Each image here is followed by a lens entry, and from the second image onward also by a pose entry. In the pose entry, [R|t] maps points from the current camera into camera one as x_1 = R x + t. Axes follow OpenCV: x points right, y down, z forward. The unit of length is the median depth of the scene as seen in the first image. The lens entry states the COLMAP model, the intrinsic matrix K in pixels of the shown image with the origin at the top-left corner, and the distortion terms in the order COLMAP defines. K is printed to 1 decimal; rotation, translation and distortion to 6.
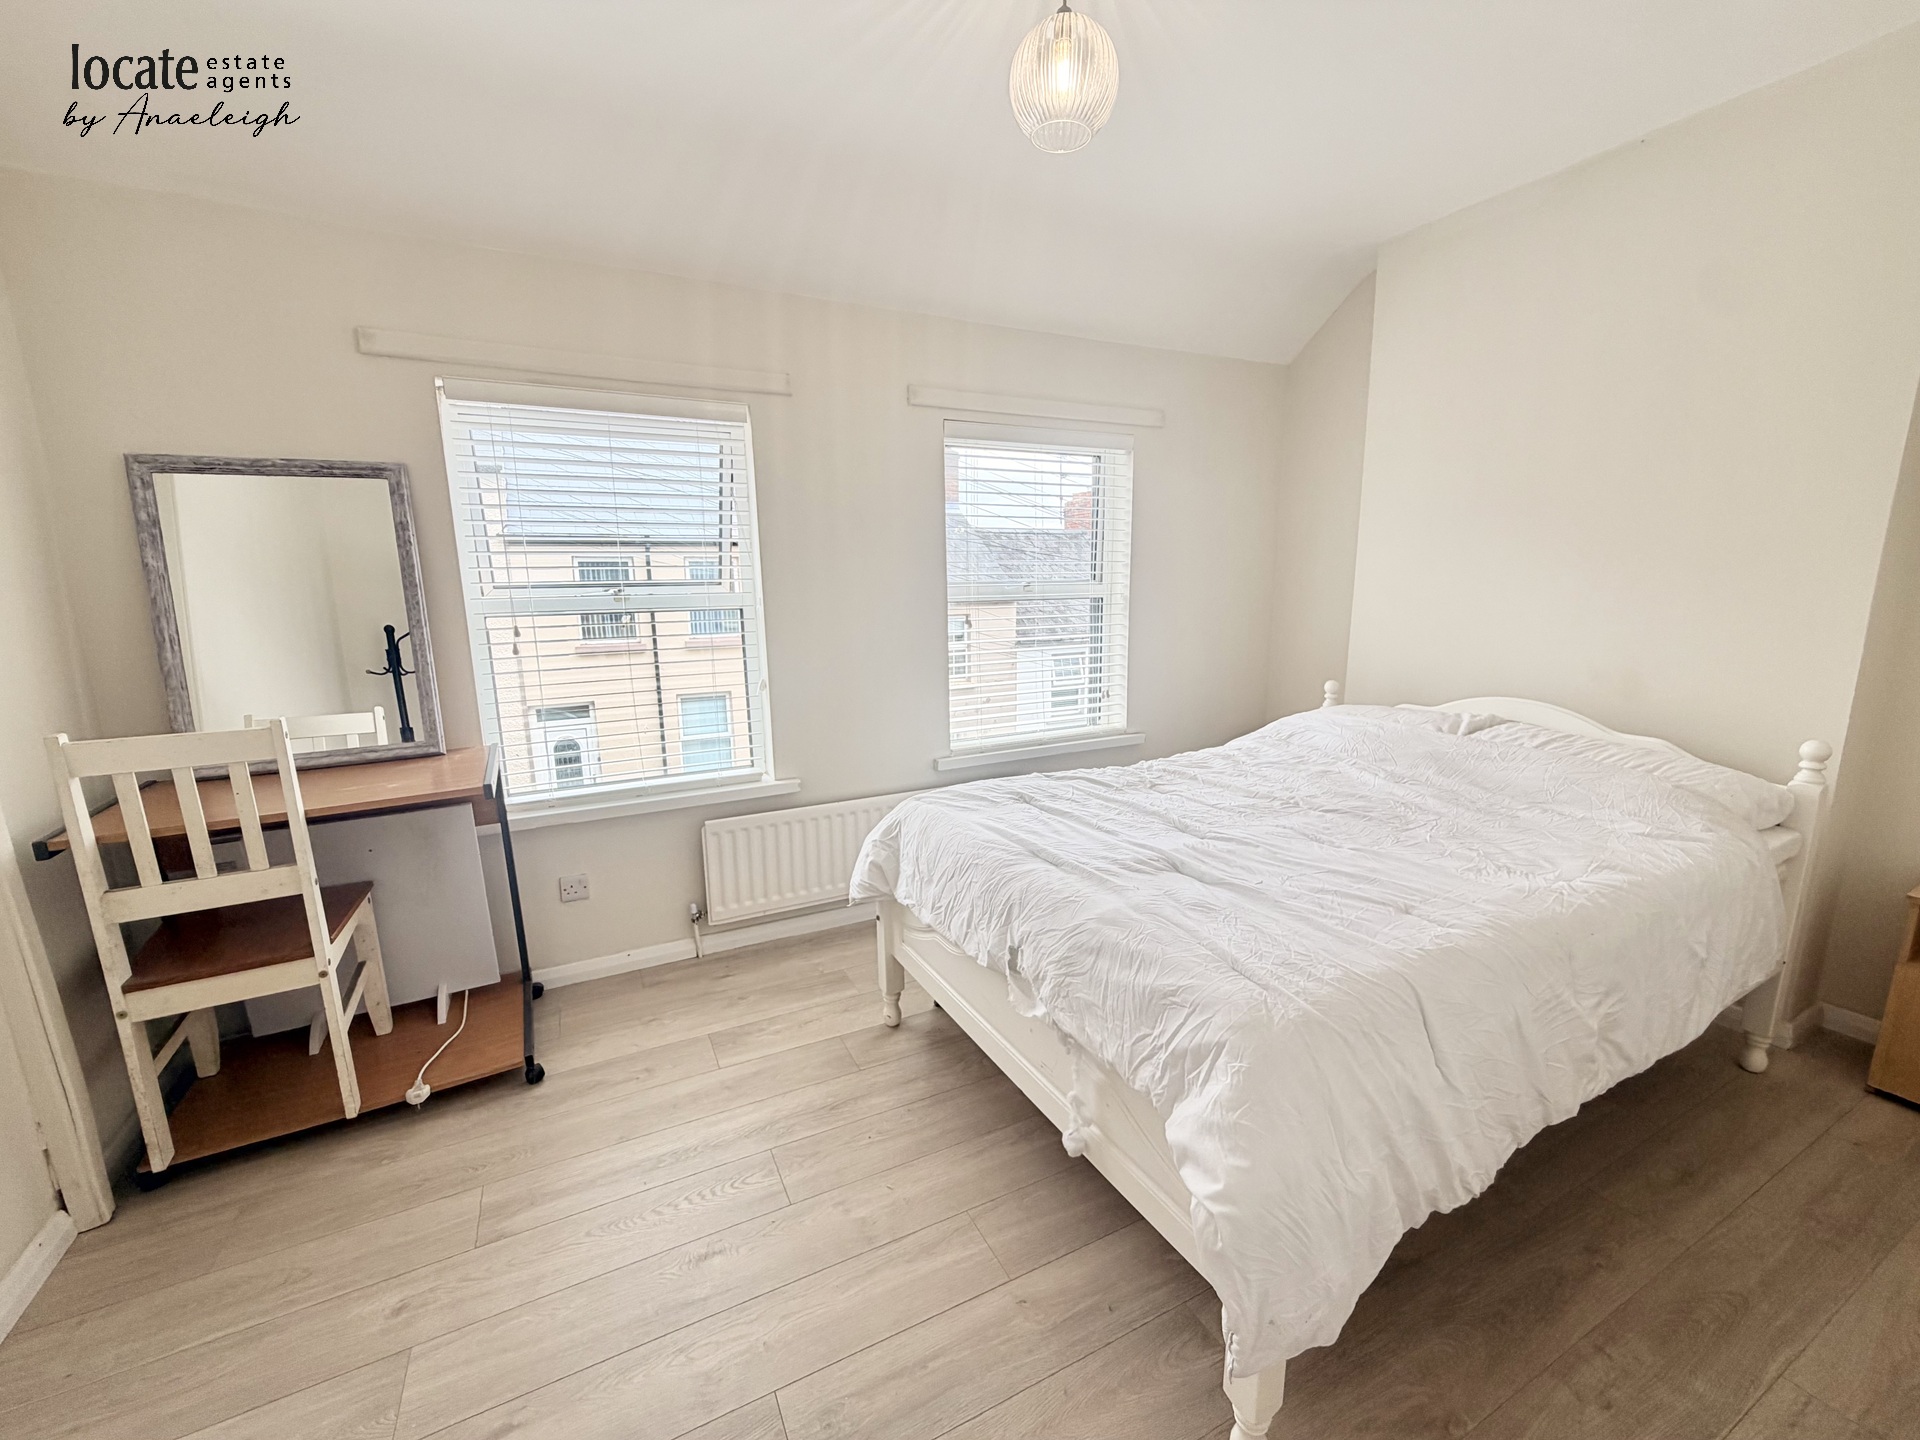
lens RADIAL K [[763.8, 0, 960.8], [0, 763.8, 725.5], [0, 0, 1]] dist [-0.002904, 0.000793]
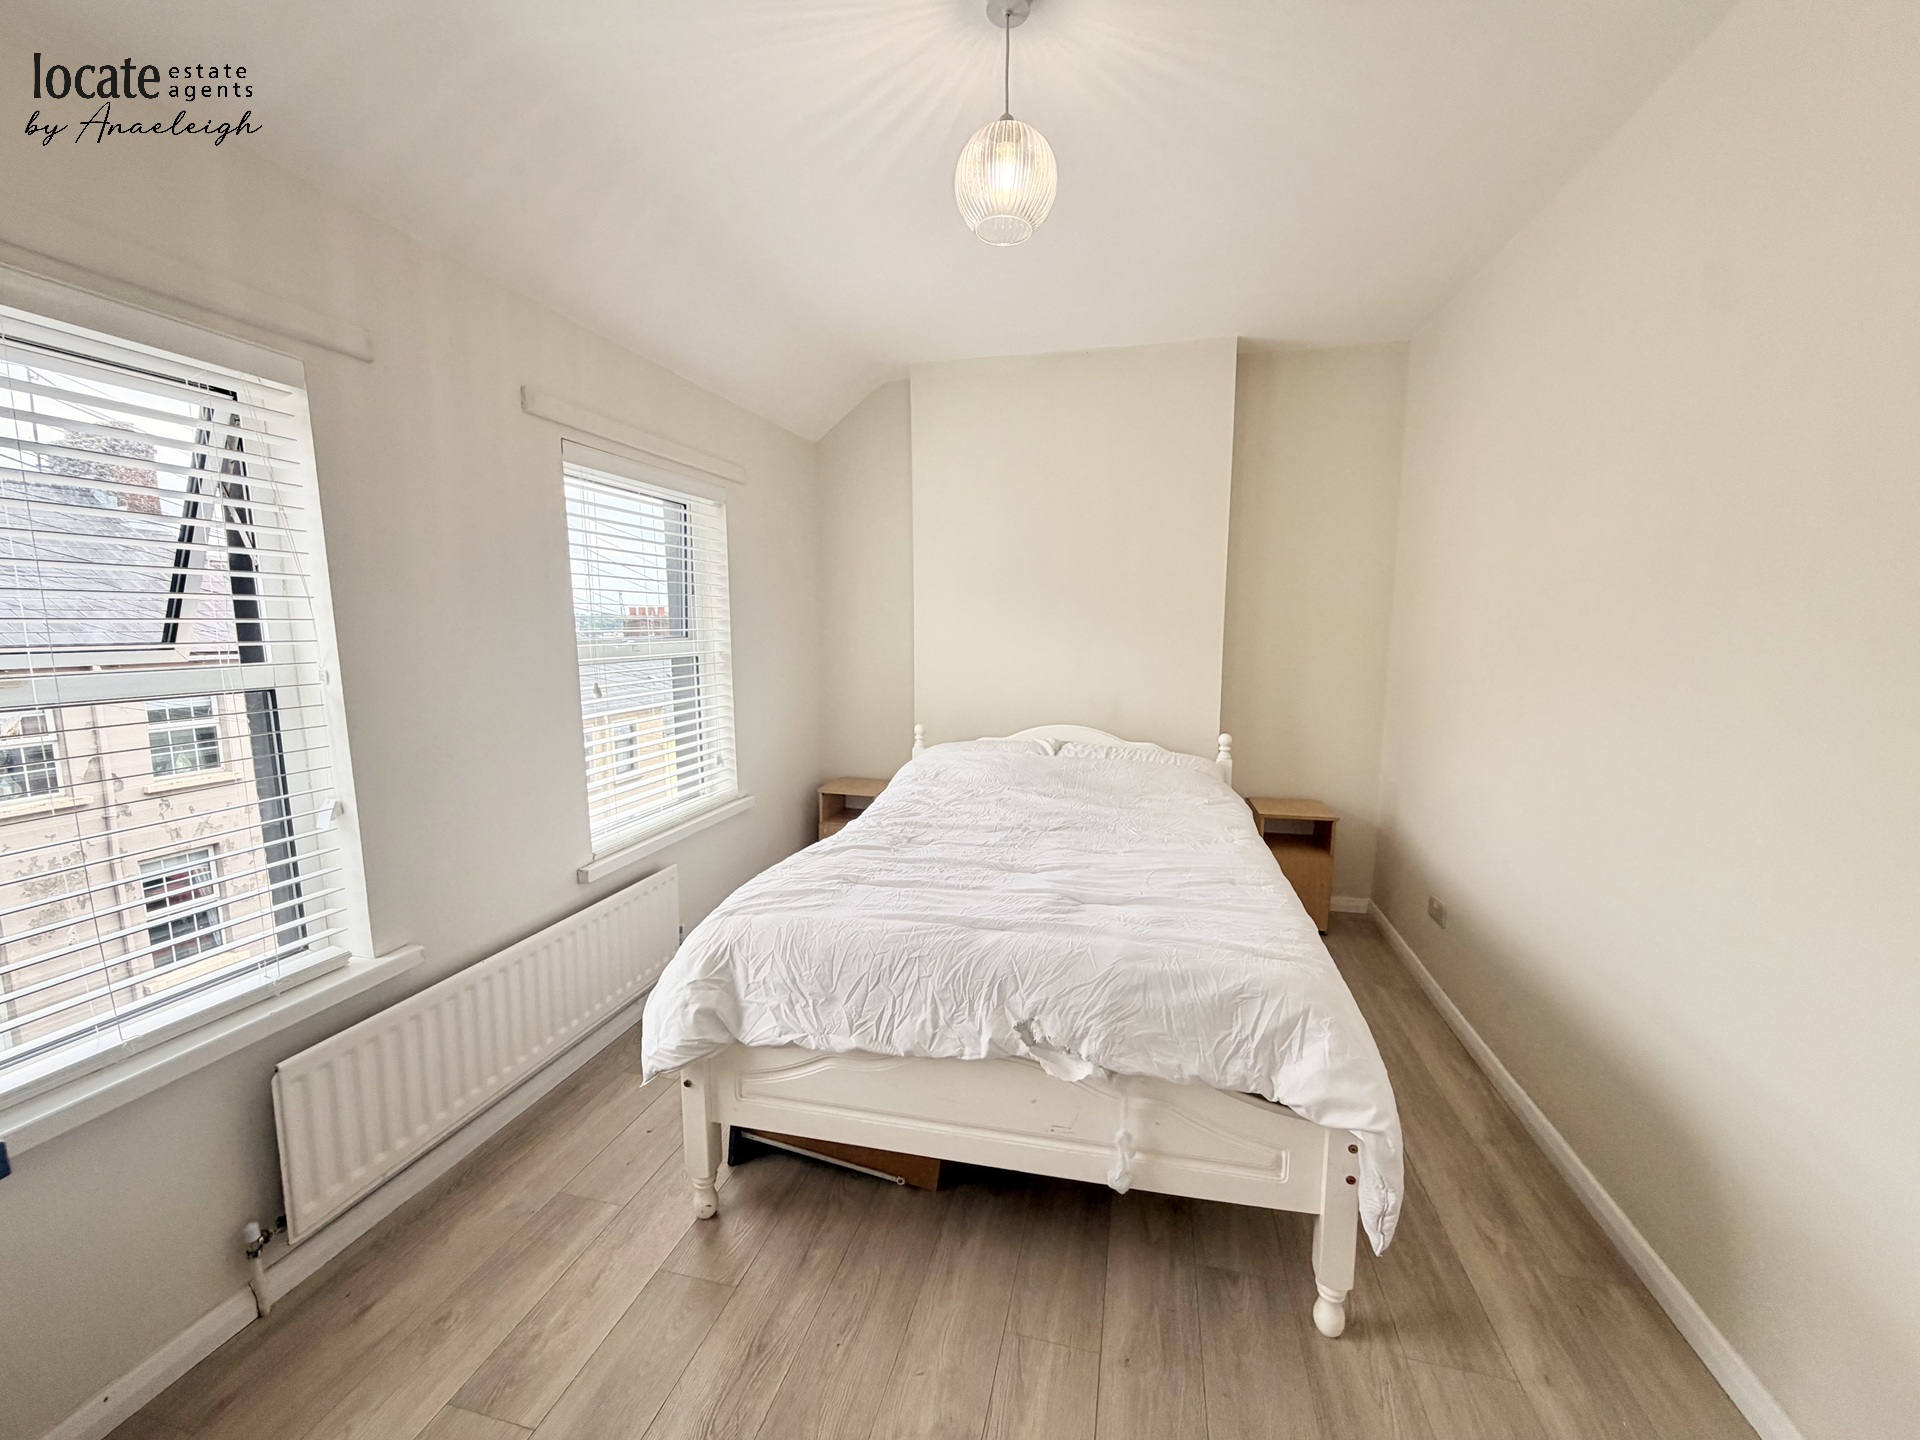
lens RADIAL K [[763.8, 0, 953.4], [0, 763.8, 725.6], [0, 0, 1]] dist [-0.002904, 0.000793]
pose [[0.660557, -0.088851, 0.745500, -0.503844], [0.133857, 0.991001, -0.000494, -0.070881], [-0.738747, 0.100117, 0.666506, 0.281413]]
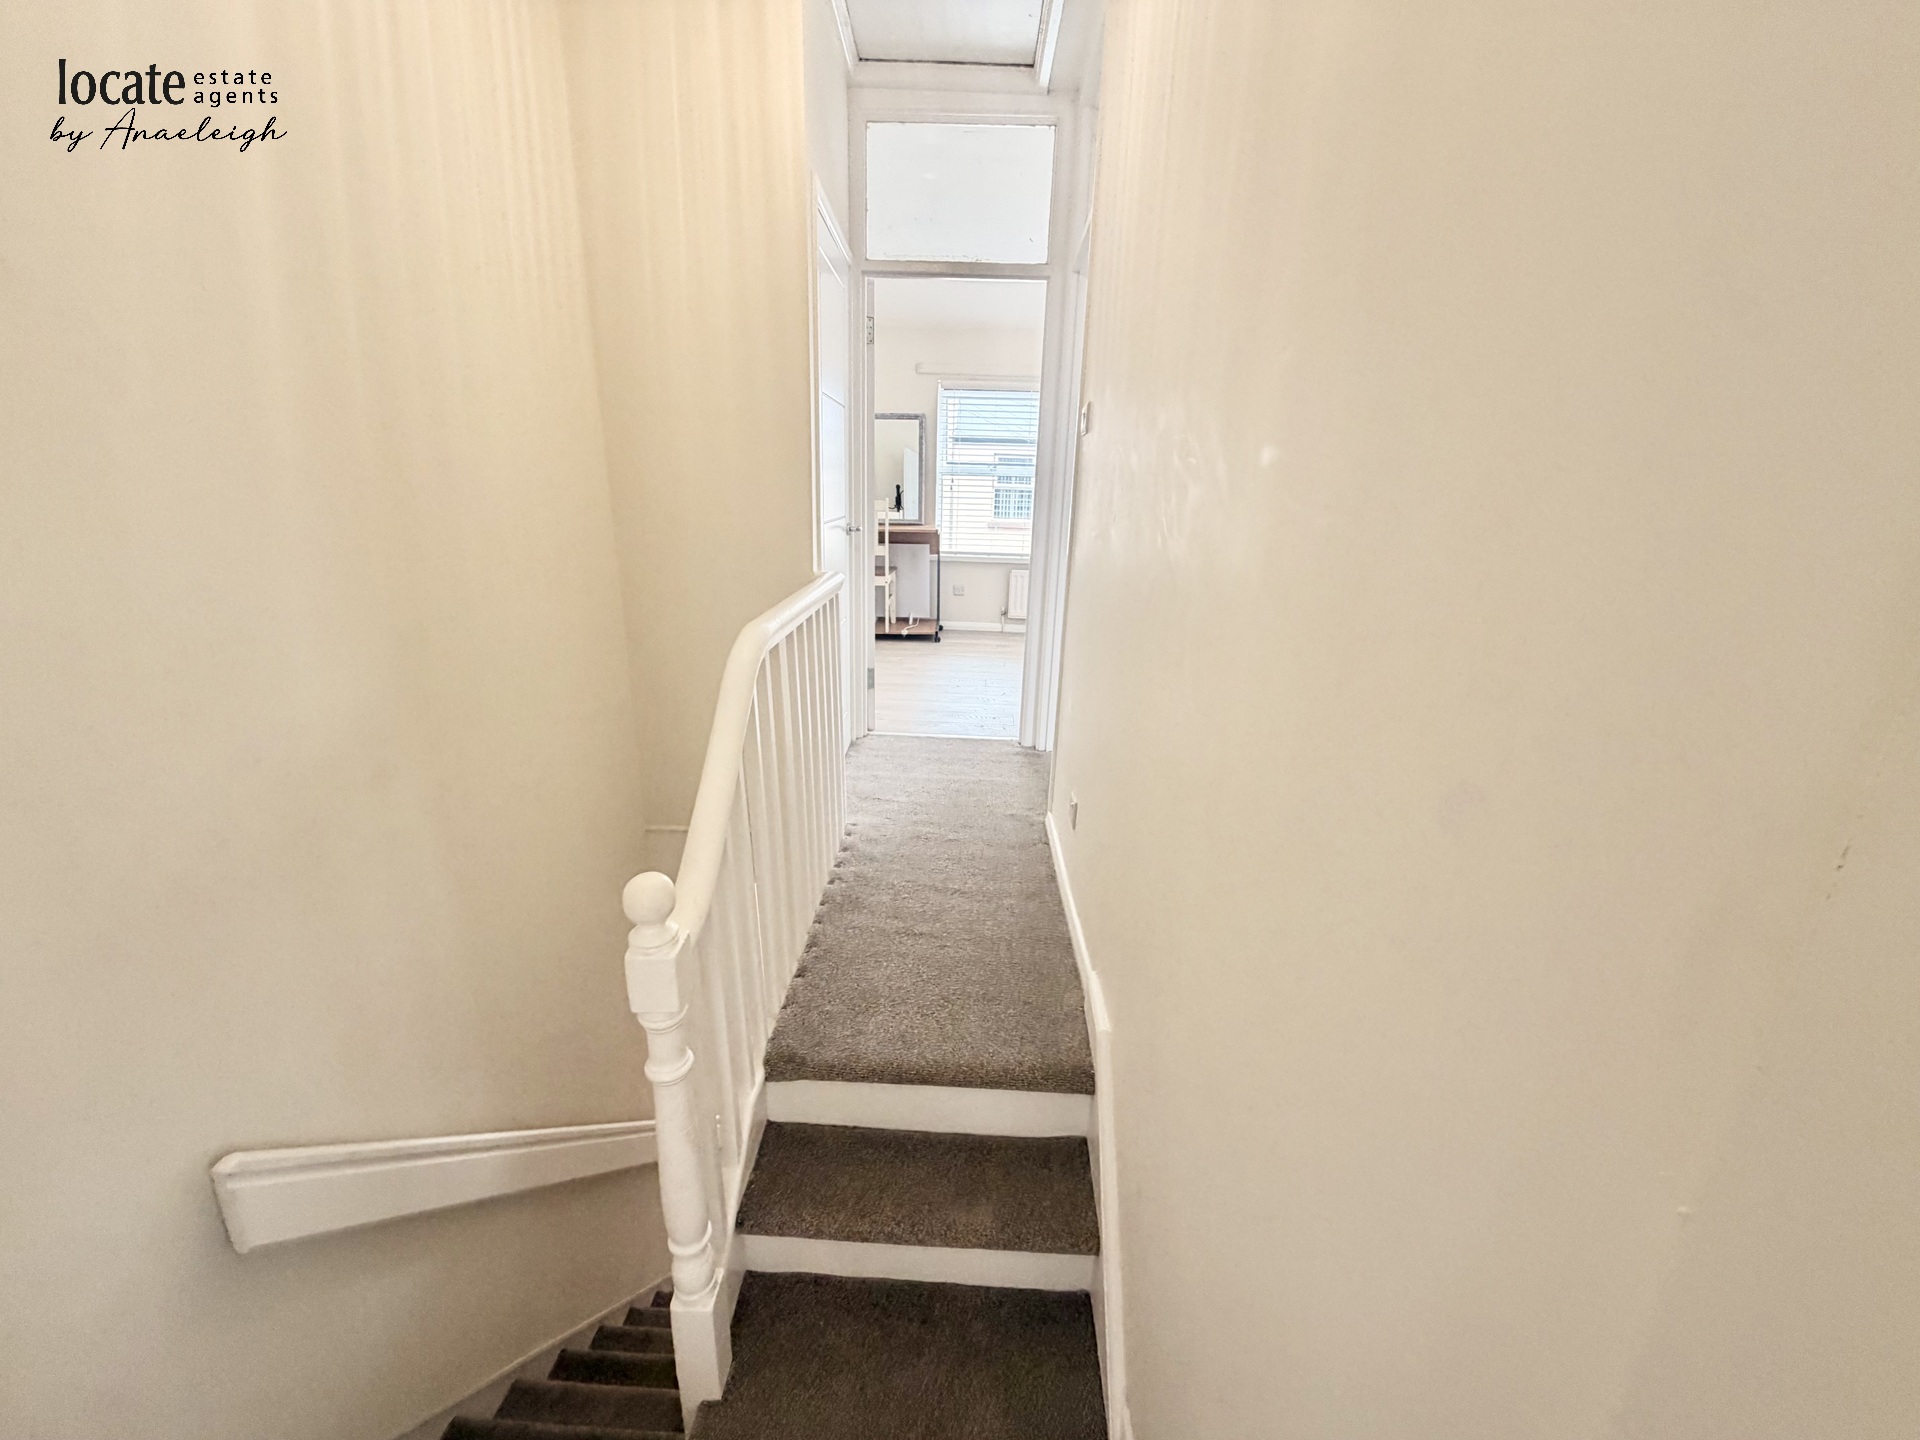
lens RADIAL K [[763.8, 0, 961.1], [0, 763.8, 727.1], [0, 0, 1]] dist [-0.002904, 0.000793]
pose [[0.871207, 0.186829, -0.453975, 0.838133], [-0.132487, 0.979918, 0.149023, 0.332769], [0.472700, -0.069684, 0.878464, -1.427576]]
